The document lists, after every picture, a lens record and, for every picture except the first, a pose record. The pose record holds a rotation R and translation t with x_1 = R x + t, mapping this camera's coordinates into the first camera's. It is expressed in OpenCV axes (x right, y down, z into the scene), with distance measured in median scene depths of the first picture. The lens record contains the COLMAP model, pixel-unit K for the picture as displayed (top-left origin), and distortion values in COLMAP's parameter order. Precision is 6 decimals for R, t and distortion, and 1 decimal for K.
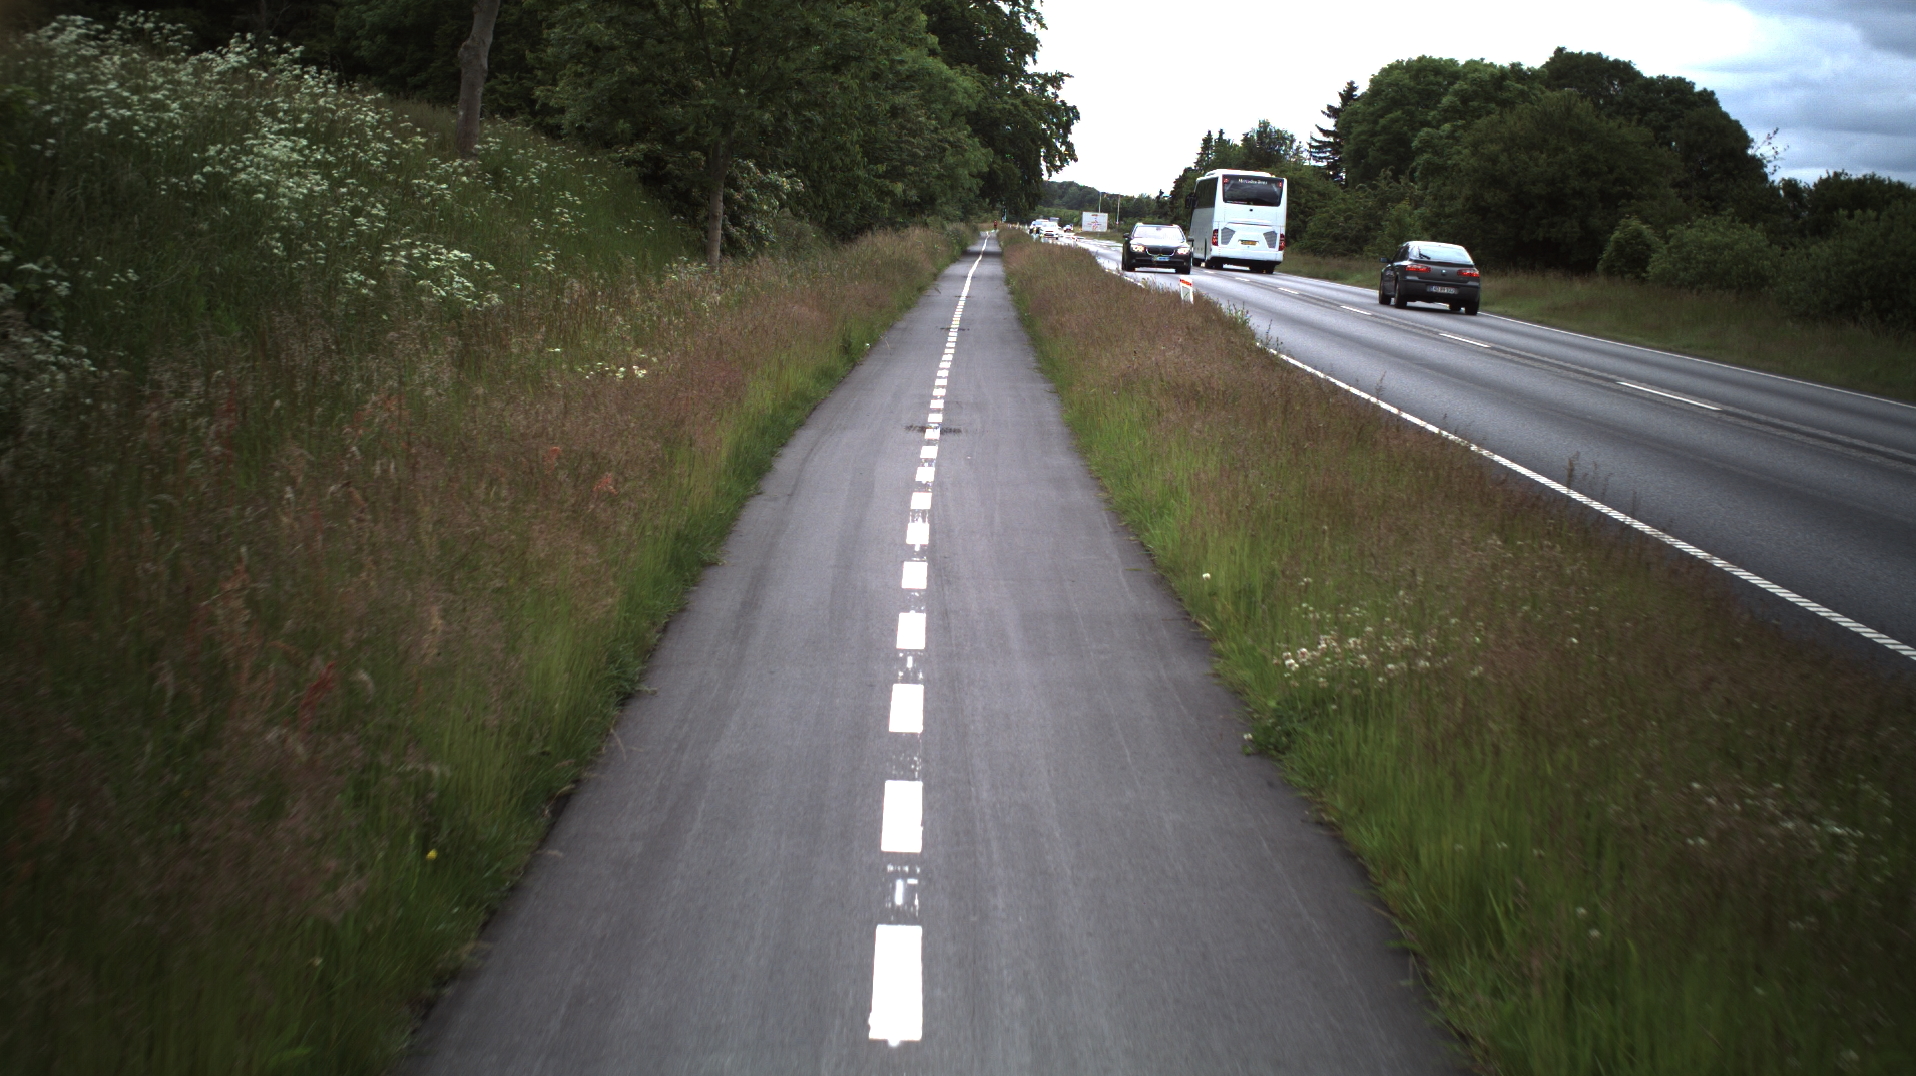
lens RADIAL K [[11666.6, 0, 949.7], [0, 11666.6, 521.1], [0, 0, 1]] dist [-2.289166, 0.000000]
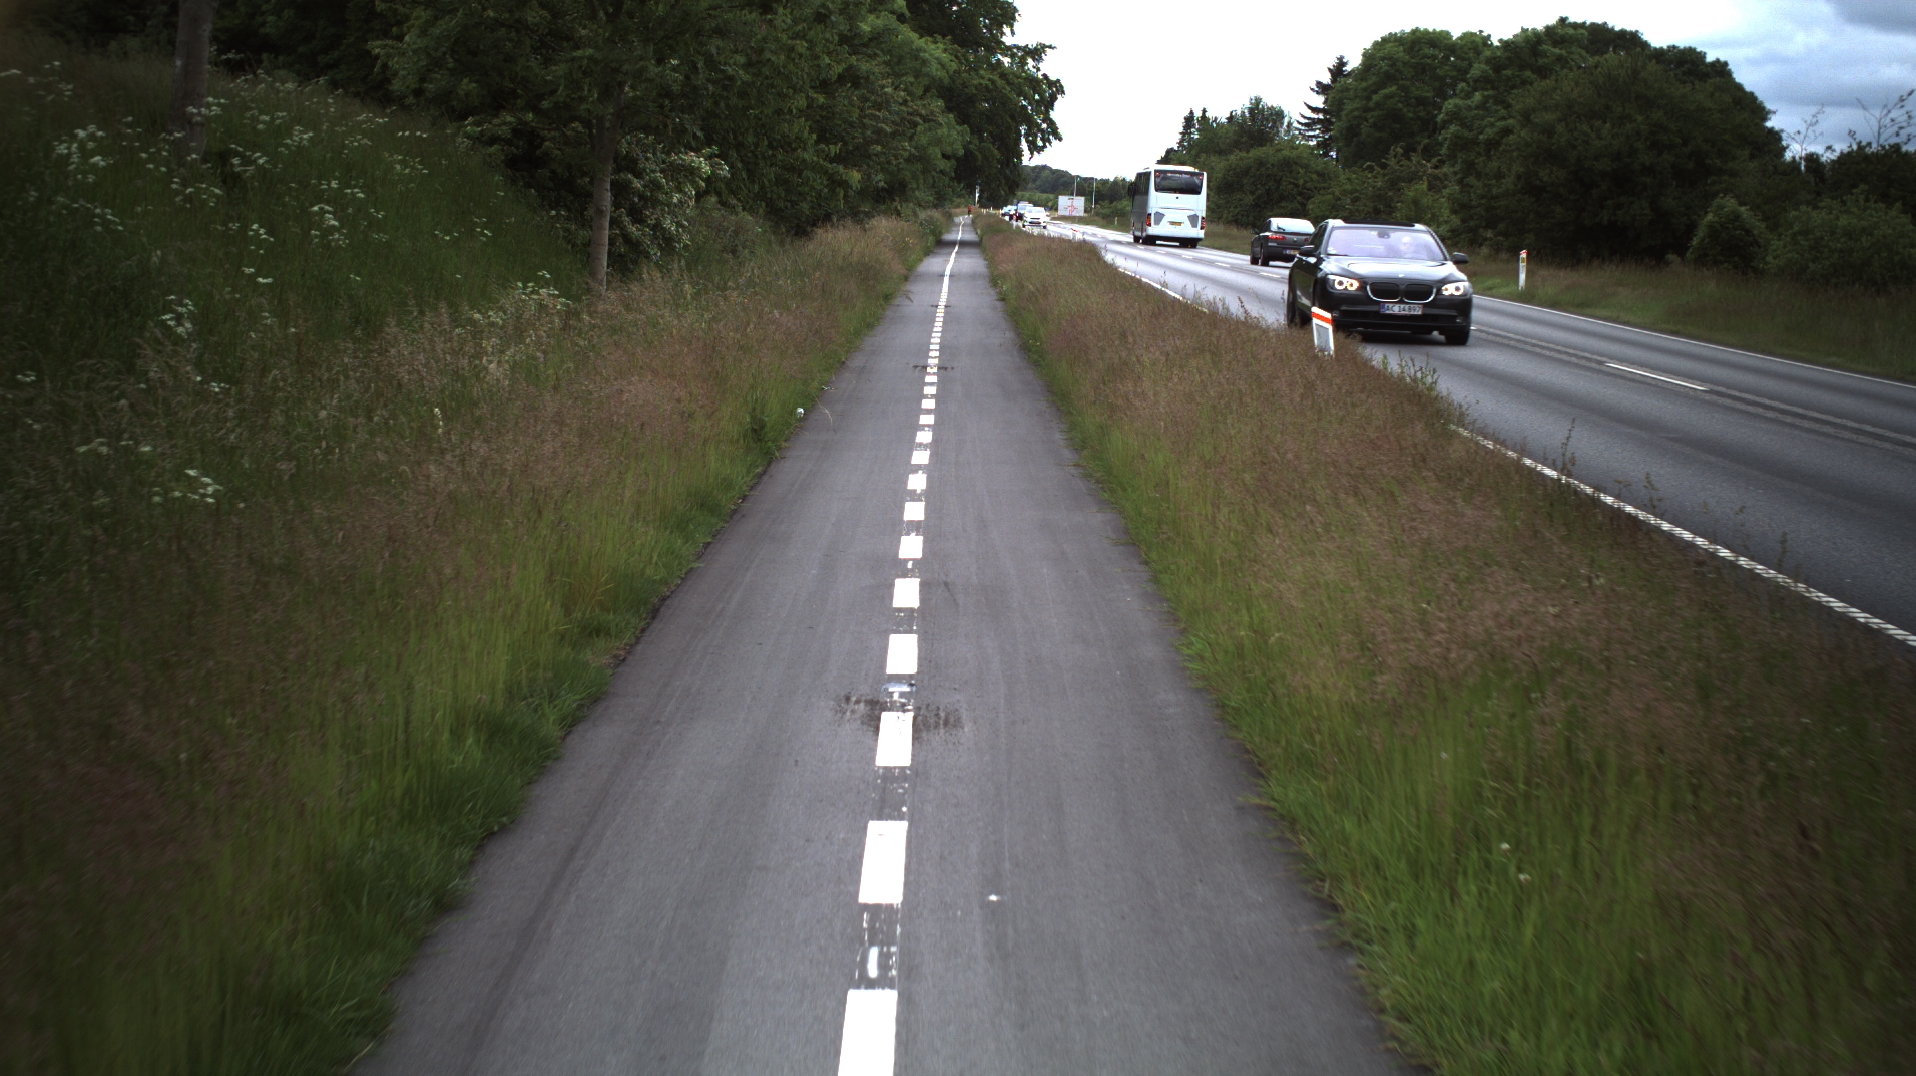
lens RADIAL K [[11666.6, 0, 947.1], [0, 11666.6, 534.4], [0, 0, 1]] dist [-2.289166, 0.000000]
pose [[0.999933, -0.011452, 0.001867, -0.000082], [0.011447, 0.999931, 0.002463, -0.004489], [-0.001895, -0.002442, 0.999995, 0.162908]]
